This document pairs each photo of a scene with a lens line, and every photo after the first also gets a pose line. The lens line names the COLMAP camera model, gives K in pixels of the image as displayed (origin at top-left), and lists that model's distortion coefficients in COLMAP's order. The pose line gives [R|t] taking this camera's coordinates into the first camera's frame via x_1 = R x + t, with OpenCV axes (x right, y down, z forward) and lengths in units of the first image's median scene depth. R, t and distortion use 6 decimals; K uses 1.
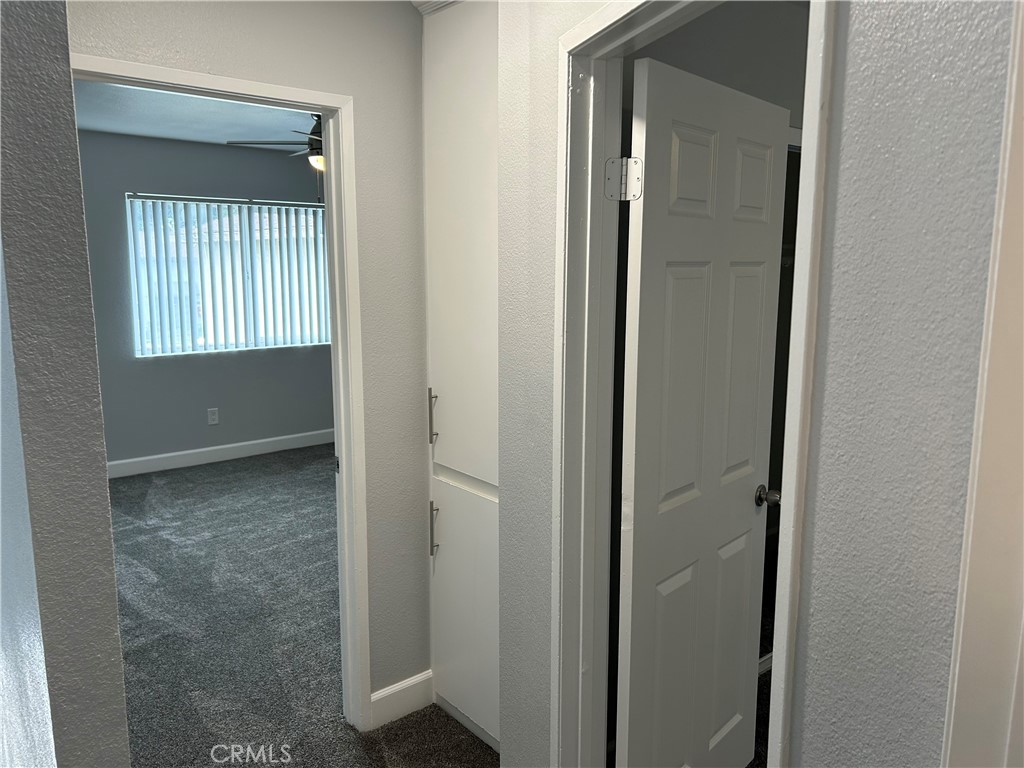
lens RADIAL K [[726.1, 0, 512.0], [0, 726.1, 384.0], [0, 0, 1]] dist [0.000510, -0.074521]
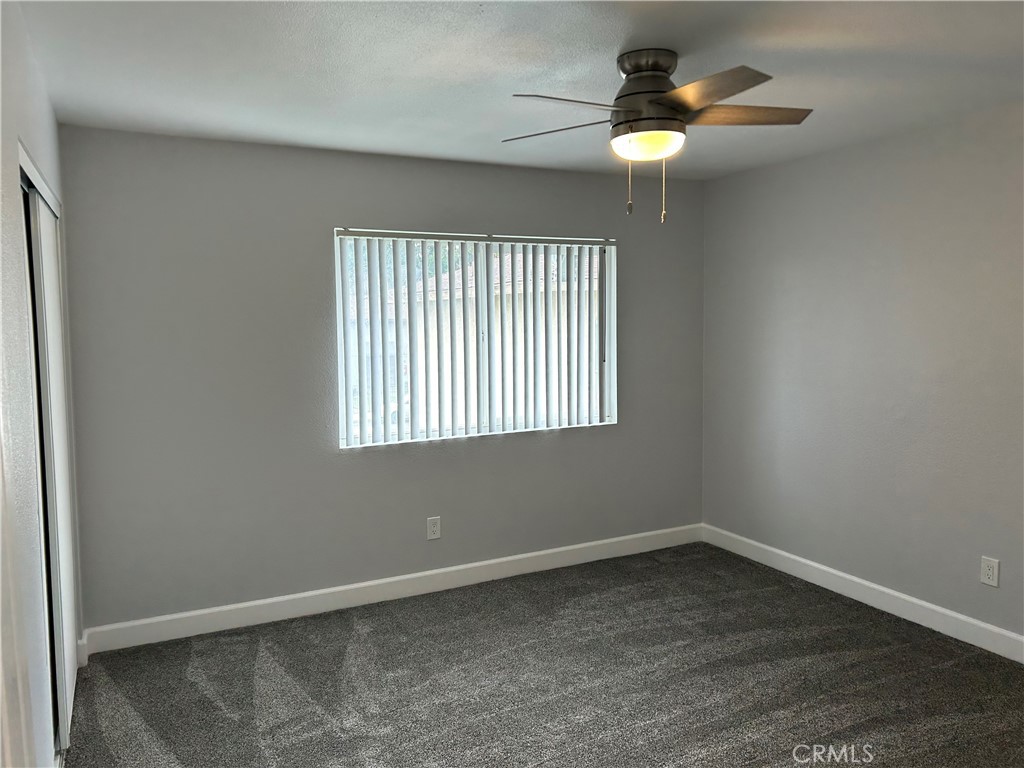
lens RADIAL K [[726.1, 0, 512.0], [0, 726.1, 384.0], [0, 0, 1]] dist [0.000510, -0.074521]
pose [[0.968279, 0.009560, -0.249689, -0.163654], [-0.026830, 0.997469, -0.065852, -0.057217], [0.248428, 0.070462, 0.966084, 0.319563]]
